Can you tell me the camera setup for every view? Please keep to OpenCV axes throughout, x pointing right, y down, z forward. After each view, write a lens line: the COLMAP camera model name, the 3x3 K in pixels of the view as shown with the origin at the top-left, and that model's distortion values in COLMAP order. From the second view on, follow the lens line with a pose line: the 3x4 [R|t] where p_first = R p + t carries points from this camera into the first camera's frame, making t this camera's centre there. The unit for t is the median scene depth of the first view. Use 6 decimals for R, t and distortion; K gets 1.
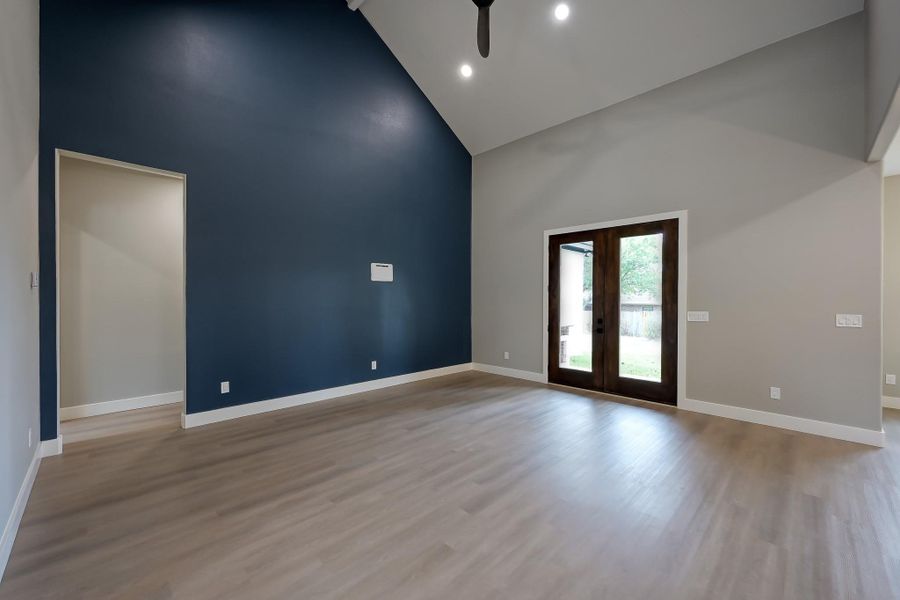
lens RADIAL K [[357.1, 0, 448.1], [0, 357.1, 301.9], [0, 0, 1]] dist [-0.000556, -0.000059]
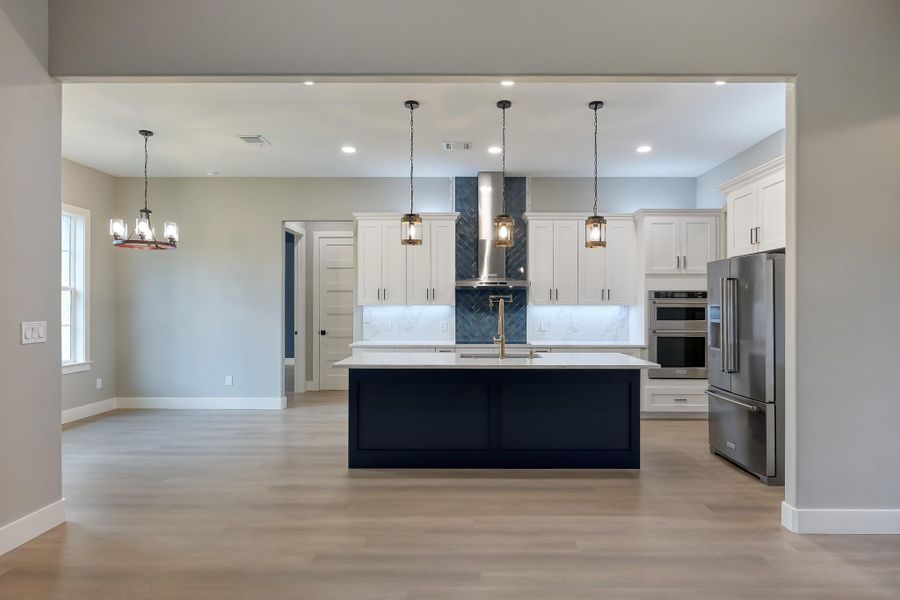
lens RADIAL K [[514.6, 0, 462.1], [0, 514.6, 303.0], [0, 0, 1]] dist [-0.000233, 0.000464]
pose [[-0.708387, -0.003645, 0.705815, 0.023155], [-0.002296, 0.999993, 0.002860, 0.001126], [-0.705821, 0.000405, -0.708390, 0.819916]]
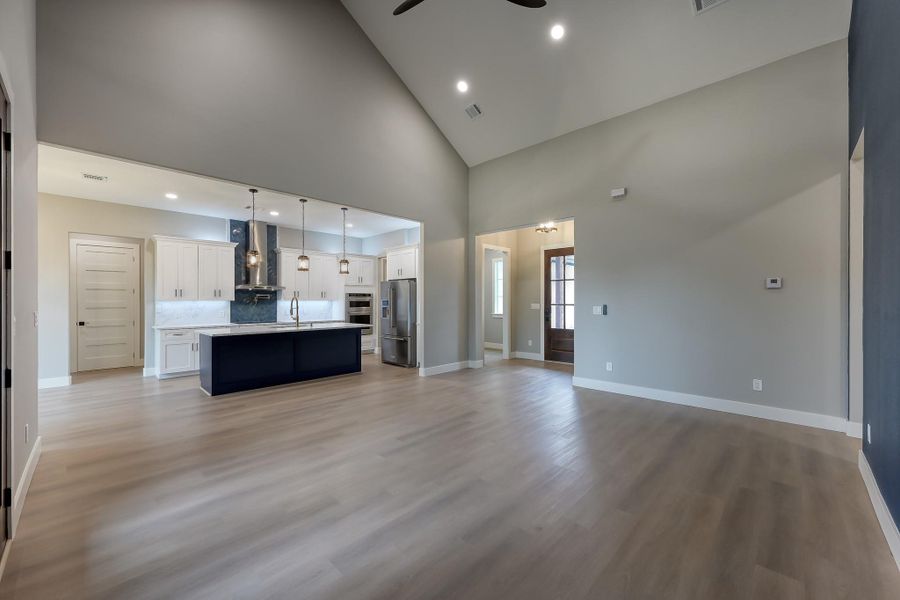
lens RADIAL K [[357.1, 0, 448.1], [0, 357.1, 301.9], [0, 0, 1]] dist [-0.000556, -0.000059]
pose [[-0.999768, -0.003372, -0.021259, 0.119075], [-0.003551, 0.999959, 0.008380, 0.001417], [0.021230, 0.008453, -0.999739, 1.391171]]
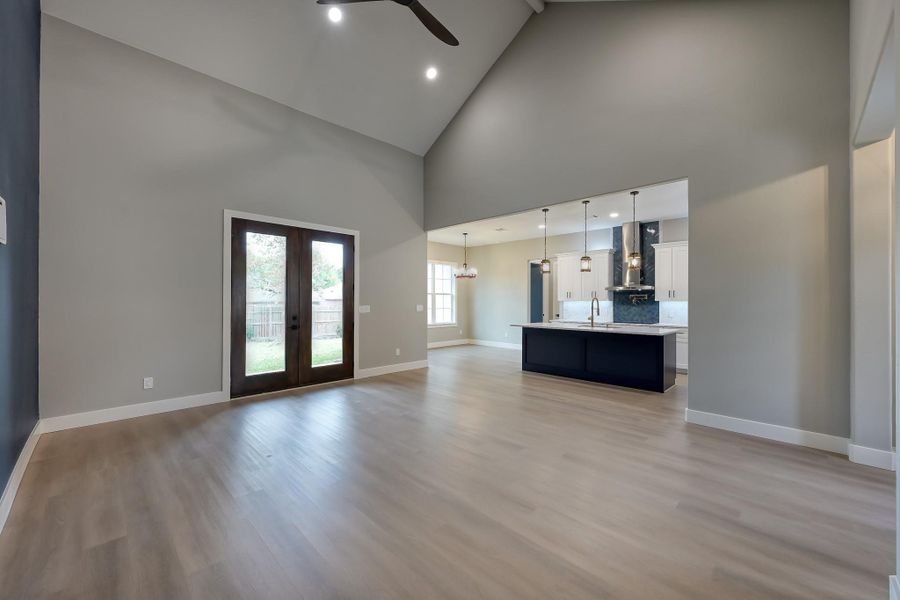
lens RADIAL K [[357.1, 0, 448.1], [0, 357.1, 301.9], [0, 0, 1]] dist [-0.000556, -0.000059]
pose [[-0.007797, -0.009406, 0.999925, -0.652791], [0.001491, 0.999955, 0.009418, -0.000686], [-0.999968, 0.001564, -0.007782, 0.635823]]
